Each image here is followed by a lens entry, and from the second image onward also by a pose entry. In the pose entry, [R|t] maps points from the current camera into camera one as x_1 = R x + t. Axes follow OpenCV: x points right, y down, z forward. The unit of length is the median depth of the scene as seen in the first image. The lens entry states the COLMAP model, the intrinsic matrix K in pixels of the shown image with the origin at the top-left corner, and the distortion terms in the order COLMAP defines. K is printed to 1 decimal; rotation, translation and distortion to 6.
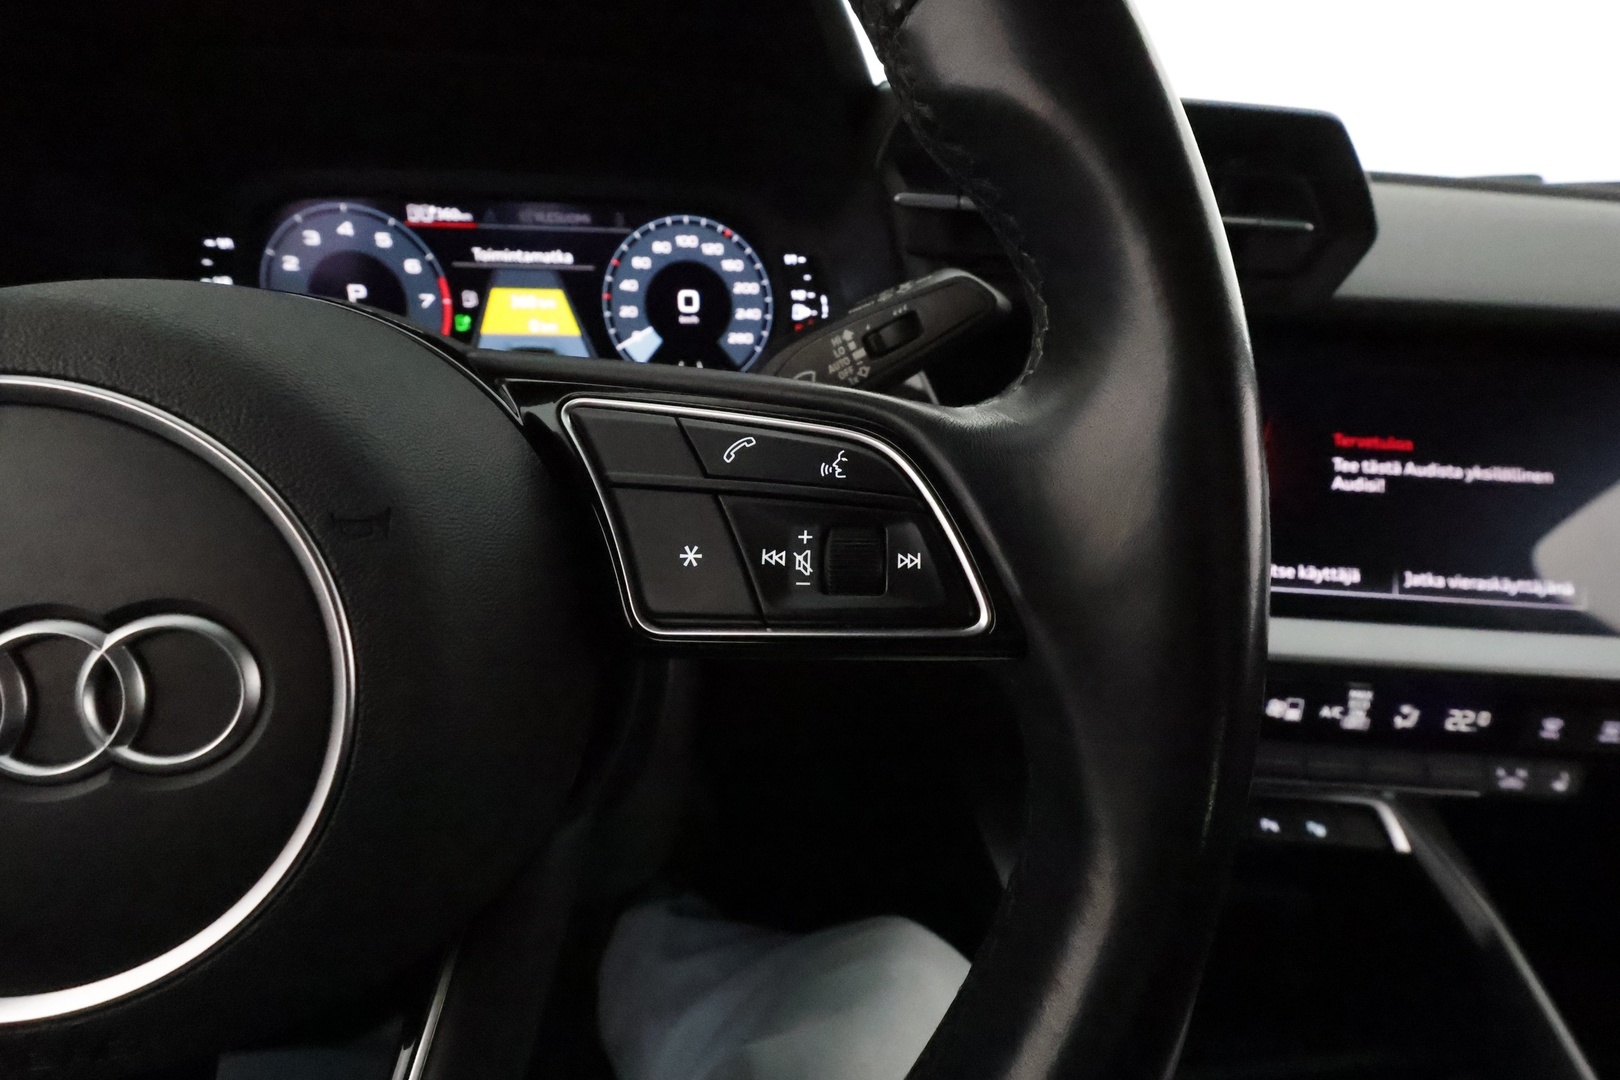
lens RADIAL K [[756.2, 0, 813.0], [0, 756.2, 544.1], [0, 0, 1]] dist [-0.003240, -0.001764]
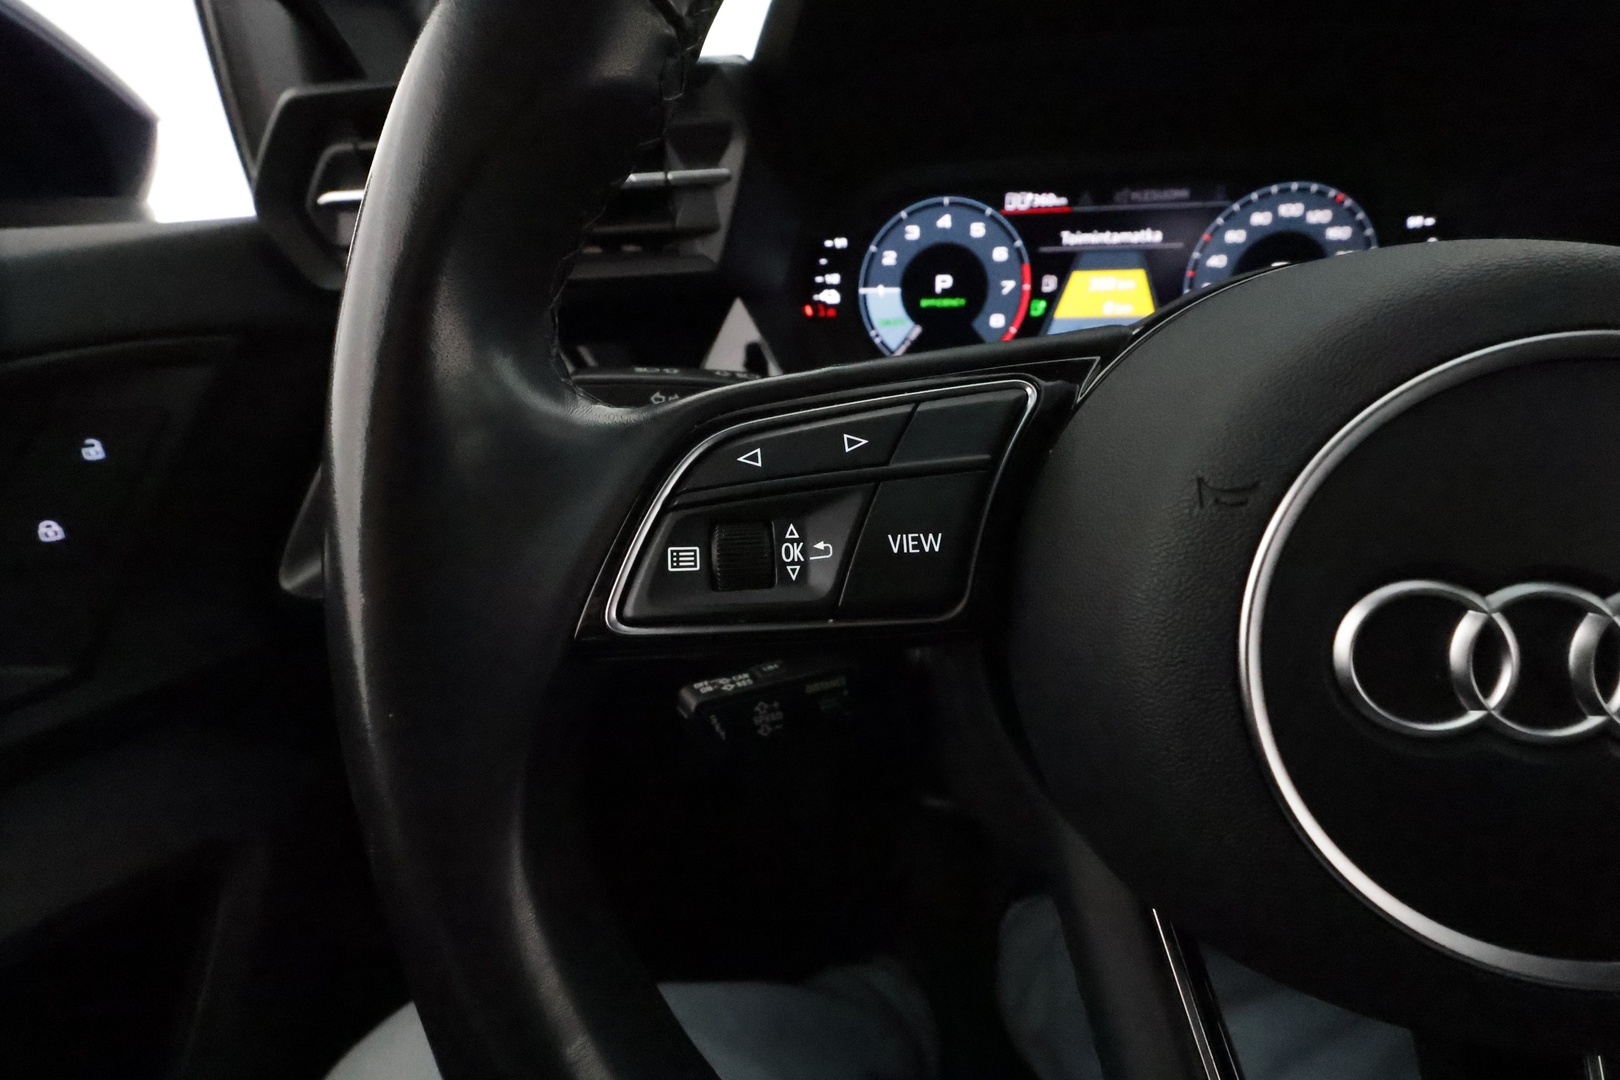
lens RADIAL K [[756.2, 0, 816.7], [0, 756.2, 546.0], [0, 0, 1]] dist [-0.003240, -0.001764]
pose [[0.967203, 0.033354, -0.251807, -0.513180], [-0.030310, 0.999413, 0.015957, 0.020614], [0.252191, -0.007801, 0.967646, -0.062587]]
